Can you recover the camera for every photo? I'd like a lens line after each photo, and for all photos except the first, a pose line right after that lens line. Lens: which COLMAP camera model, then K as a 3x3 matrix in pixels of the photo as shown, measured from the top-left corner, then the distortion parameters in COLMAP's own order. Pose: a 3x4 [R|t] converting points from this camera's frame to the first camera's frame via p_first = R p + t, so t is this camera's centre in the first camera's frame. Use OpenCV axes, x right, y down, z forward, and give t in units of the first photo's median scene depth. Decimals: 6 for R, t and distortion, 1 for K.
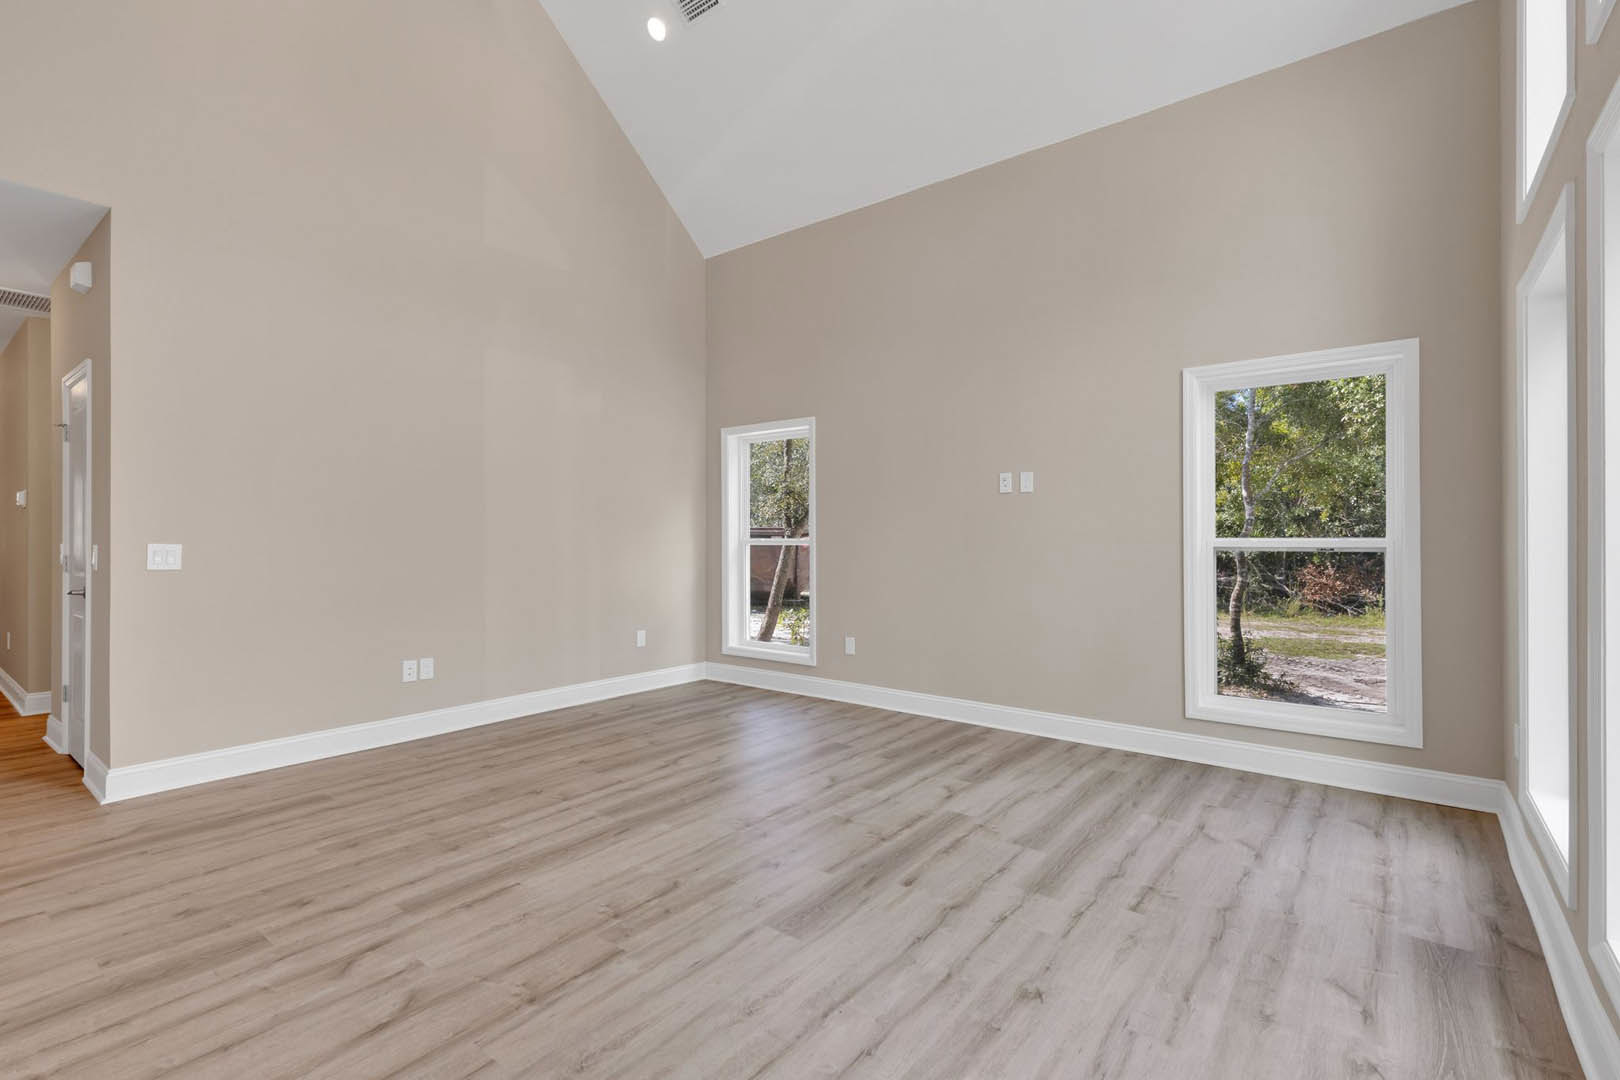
lens RADIAL K [[737.0, 0, 819.0], [0, 737.0, 527.9], [0, 0, 1]] dist [0.010358, -0.001193]
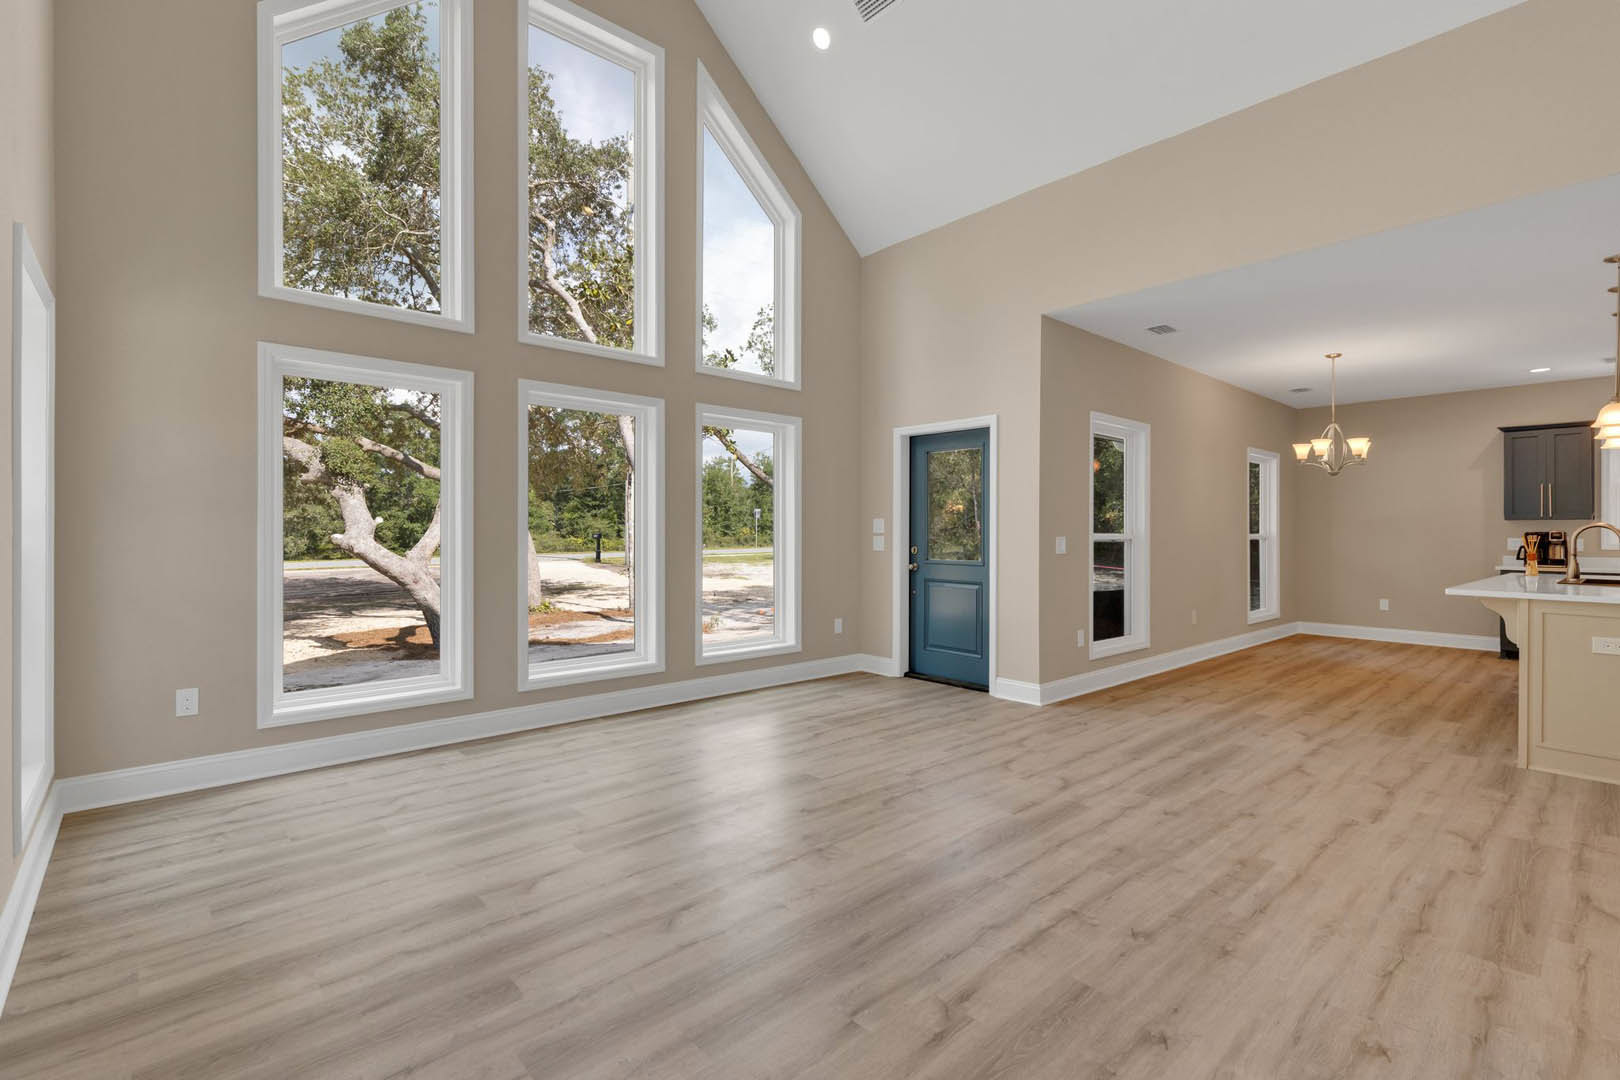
lens RADIAL K [[737.0, 0, 823.8], [0, 737.0, 536.1], [0, 0, 1]] dist [0.010358, -0.001193]
pose [[-0.985601, -0.002304, 0.169070, -0.239026], [-0.004037, 0.999943, -0.009902, 0.026015], [-0.169037, -0.010442, -0.985554, 1.794457]]
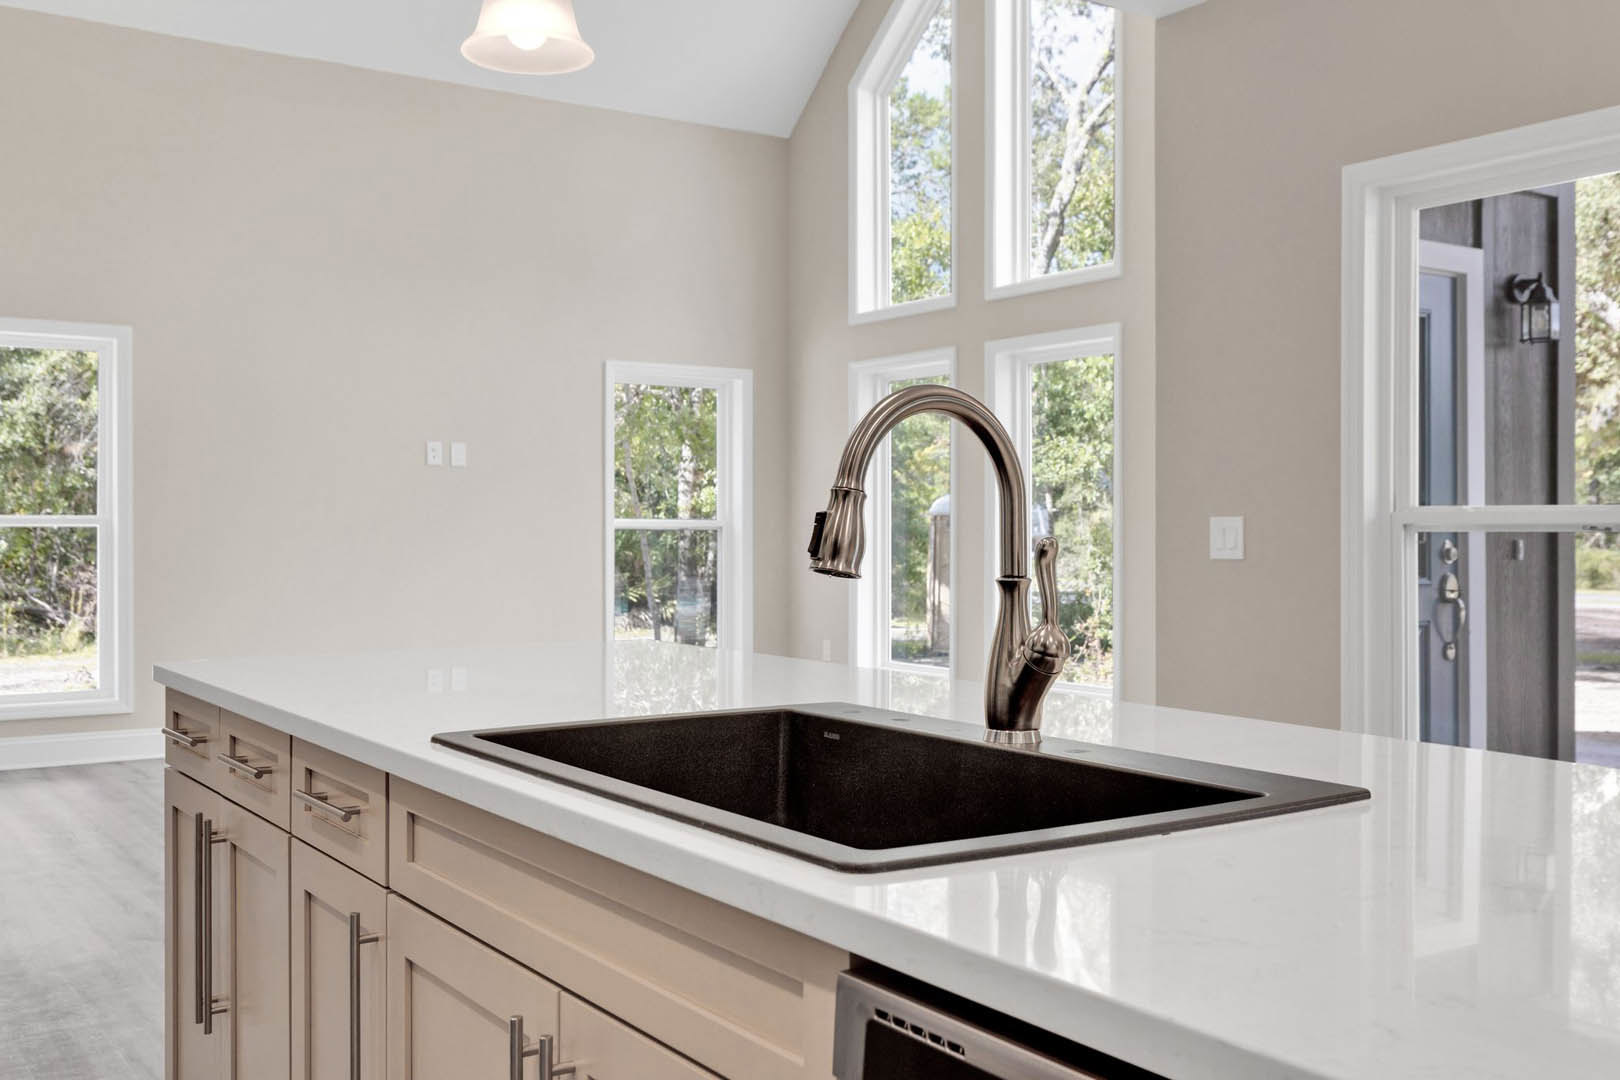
lens RADIAL K [[1569.5, 0, 827.7], [0, 1569.5, 538.4], [0, 0, 1]] dist [0.013889, 0.000000]
pose [[0.305900, -0.002337, 0.952061, -1.954143], [-0.015354, 0.999855, 0.007388, 0.025228], [-0.951940, -0.016878, 0.305819, -0.000428]]
